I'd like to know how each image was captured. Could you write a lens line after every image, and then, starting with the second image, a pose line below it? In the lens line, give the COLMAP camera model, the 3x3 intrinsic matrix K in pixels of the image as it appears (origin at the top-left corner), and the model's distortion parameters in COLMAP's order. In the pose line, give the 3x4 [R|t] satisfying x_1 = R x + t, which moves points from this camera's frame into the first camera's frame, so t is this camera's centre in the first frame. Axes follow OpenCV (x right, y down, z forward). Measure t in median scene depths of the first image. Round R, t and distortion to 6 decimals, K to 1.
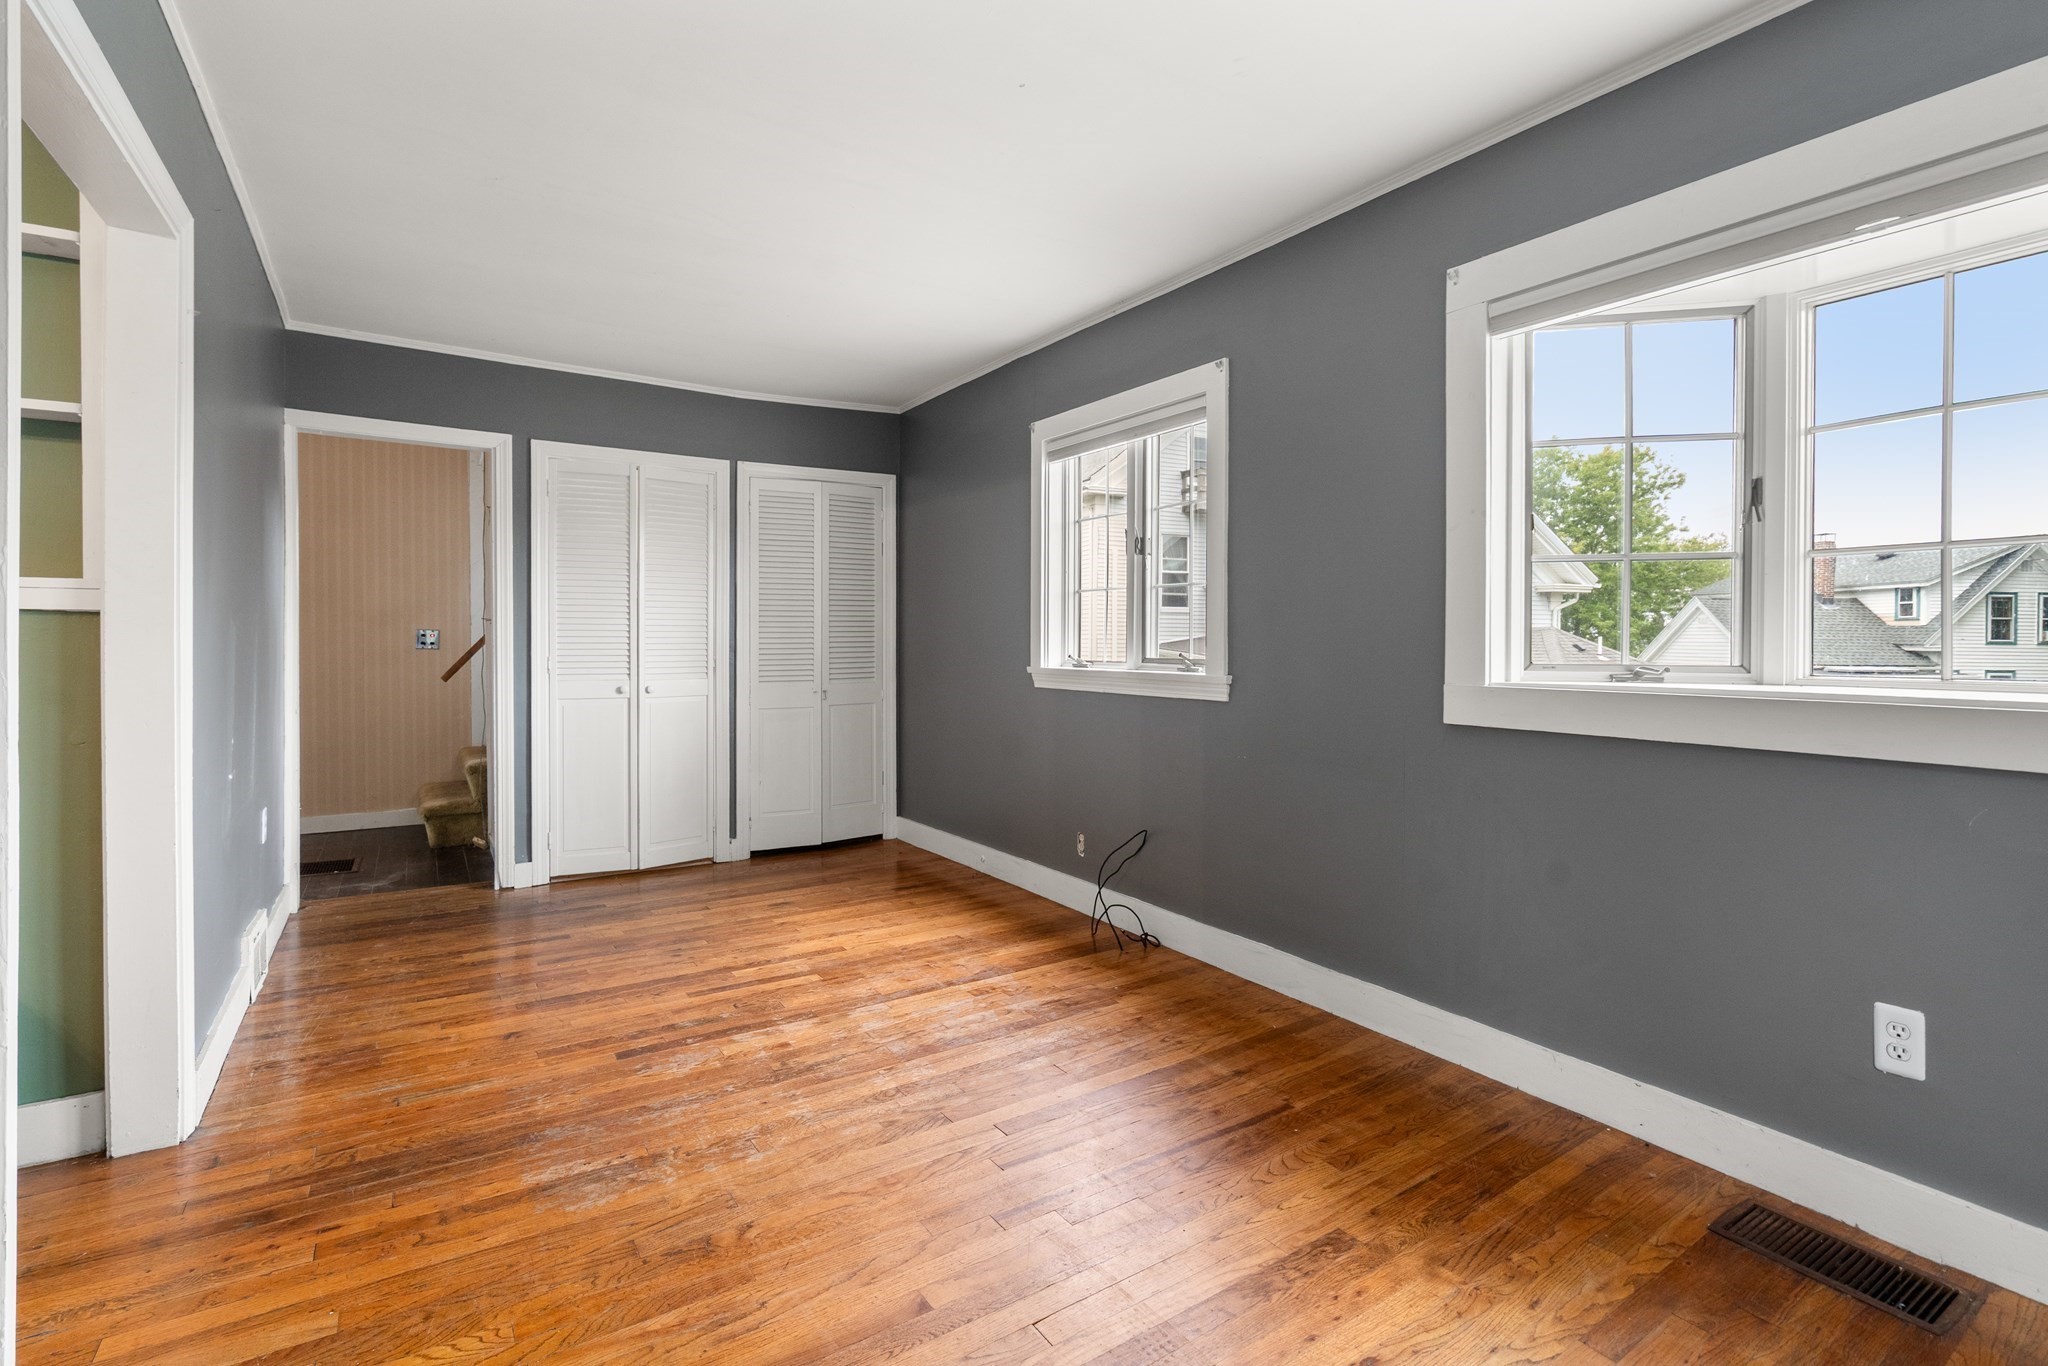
lens RADIAL K [[964.8, 0, 1016.9], [0, 964.8, 643.0], [0, 0, 1]] dist [-0.002949, 0.000696]
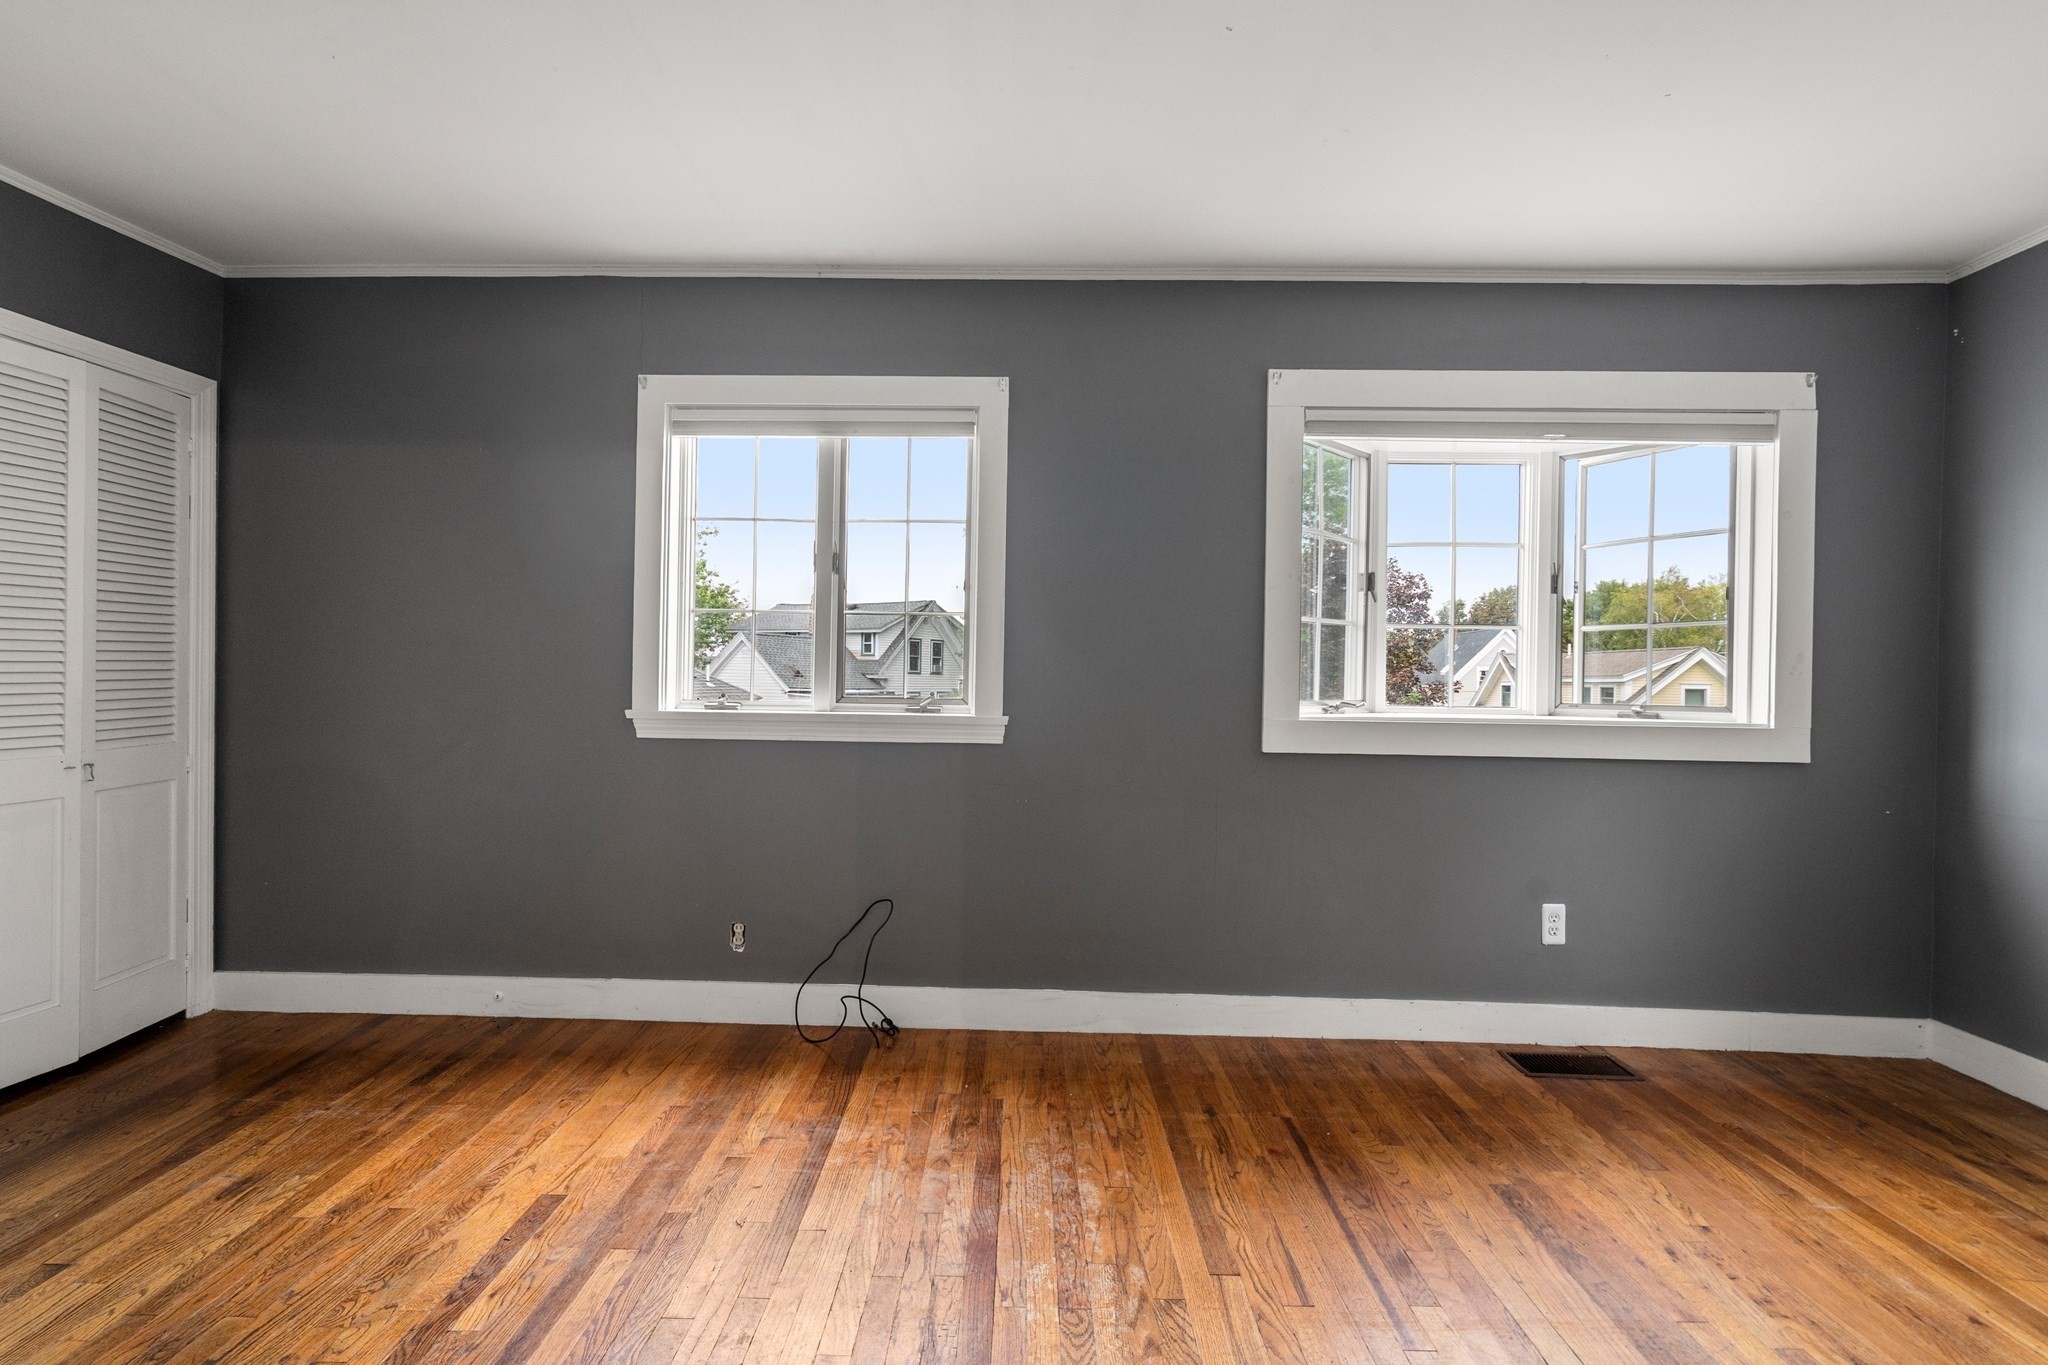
lens RADIAL K [[944.6, 0, 1020.5], [0, 944.6, 676.5], [0, 0, 1]] dist [-0.003526, 0.000418]
pose [[0.557115, 0.003489, 0.830428, -0.579326], [-0.011322, 0.999930, 0.003394, -0.009200], [-0.830358, -0.011293, 0.557115, 0.510308]]
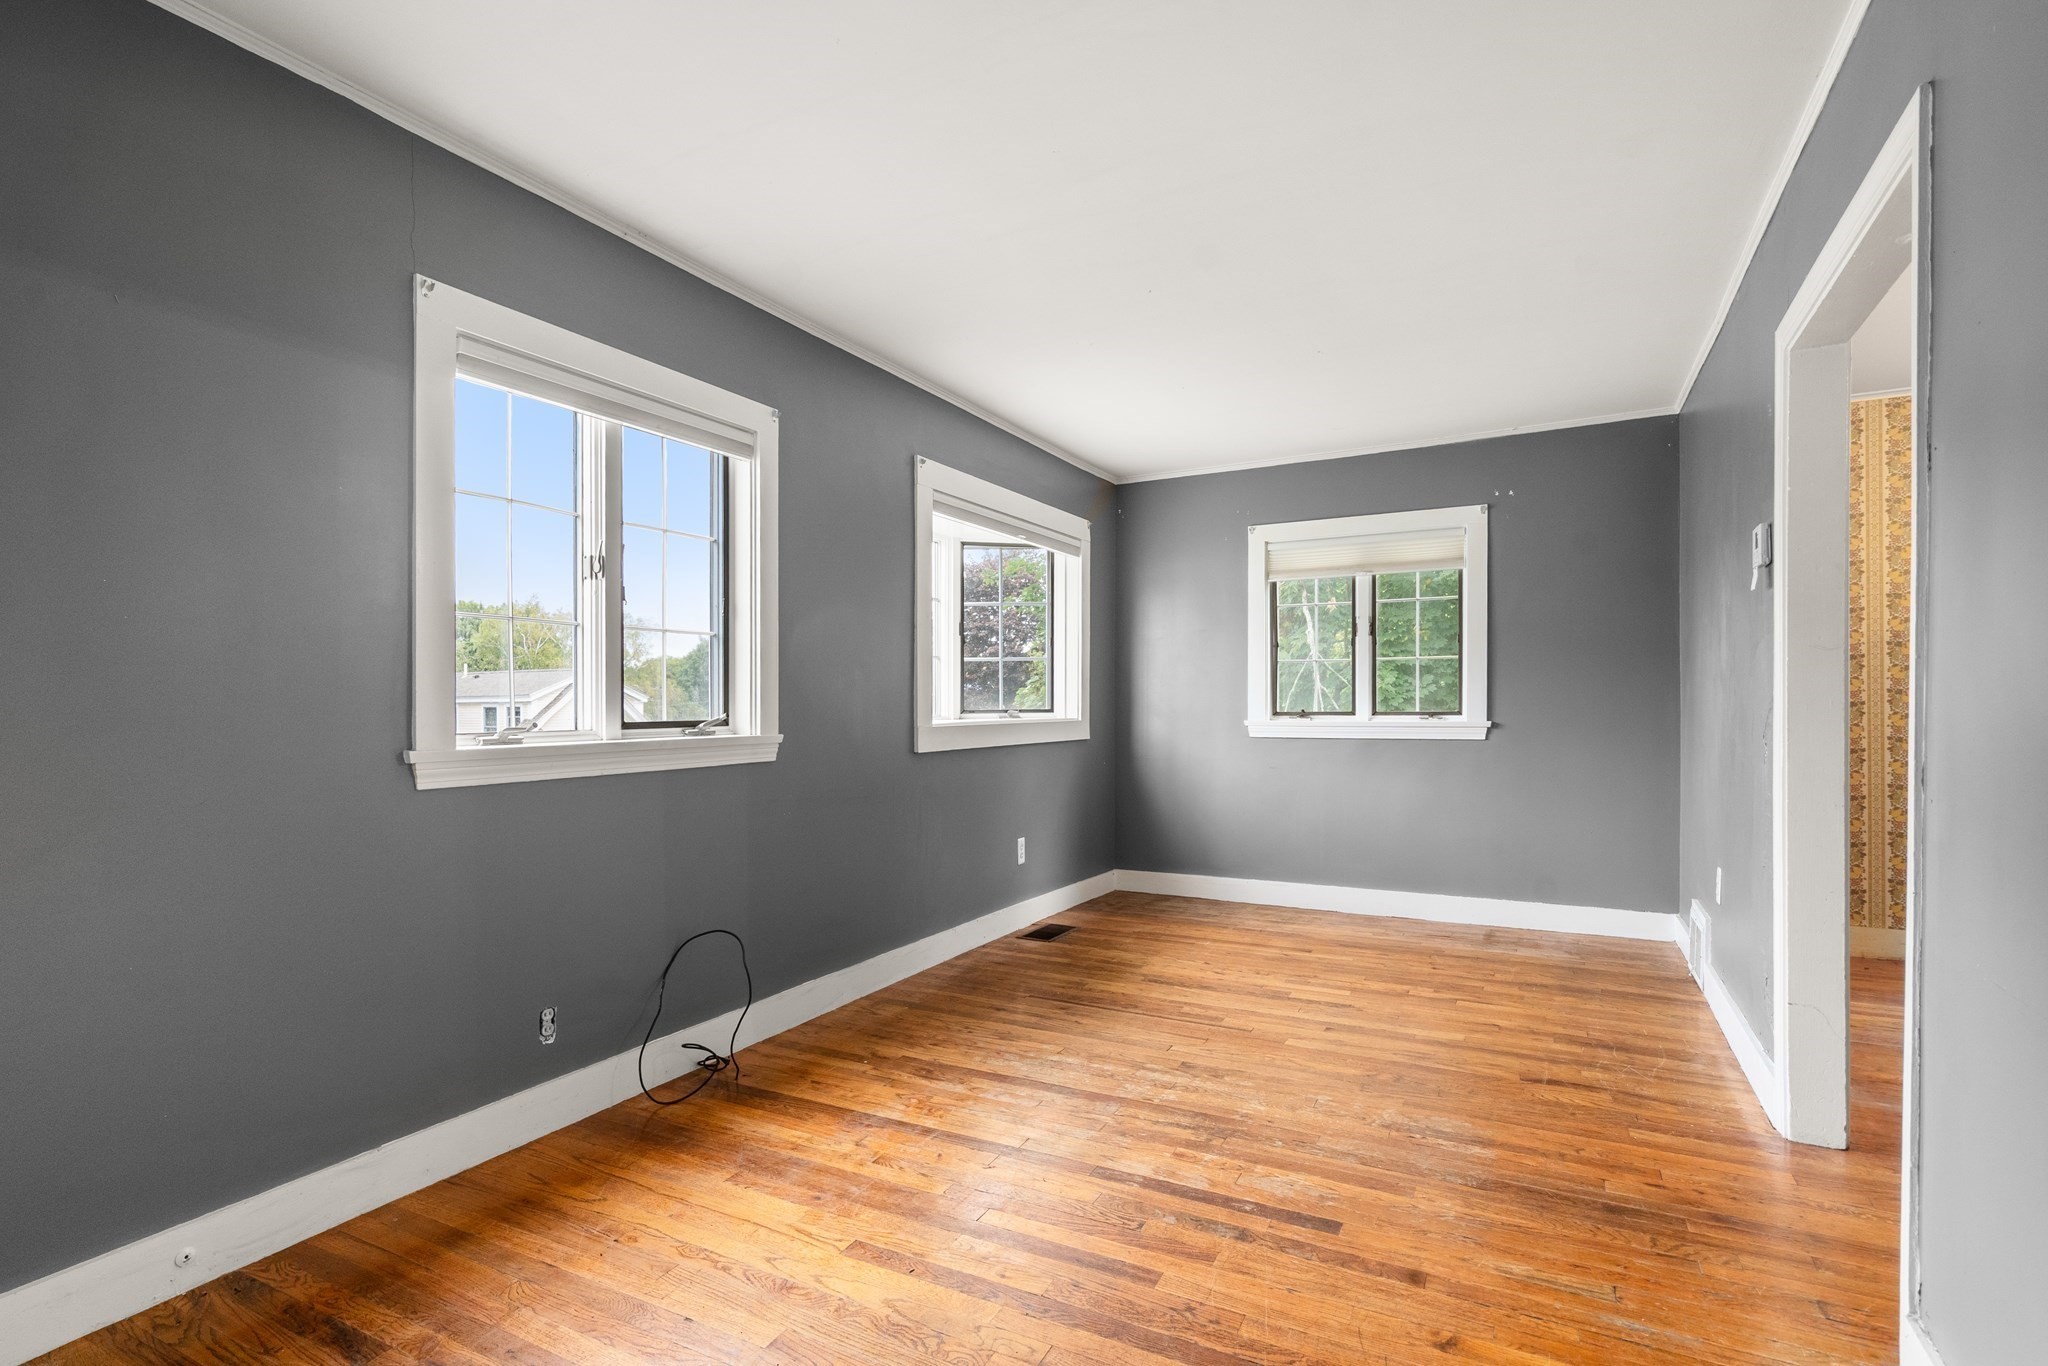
lens RADIAL K [[971.2, 0, 1015.0], [0, 971.2, 699.7], [0, 0, 1]] dist [-0.000213, 0.000206]
pose [[-0.487739, 0.000207, 0.872990, -0.829534], [0.004031, 0.999990, 0.002015, -0.003284], [-0.872980, 0.004502, -0.487735, 1.371255]]
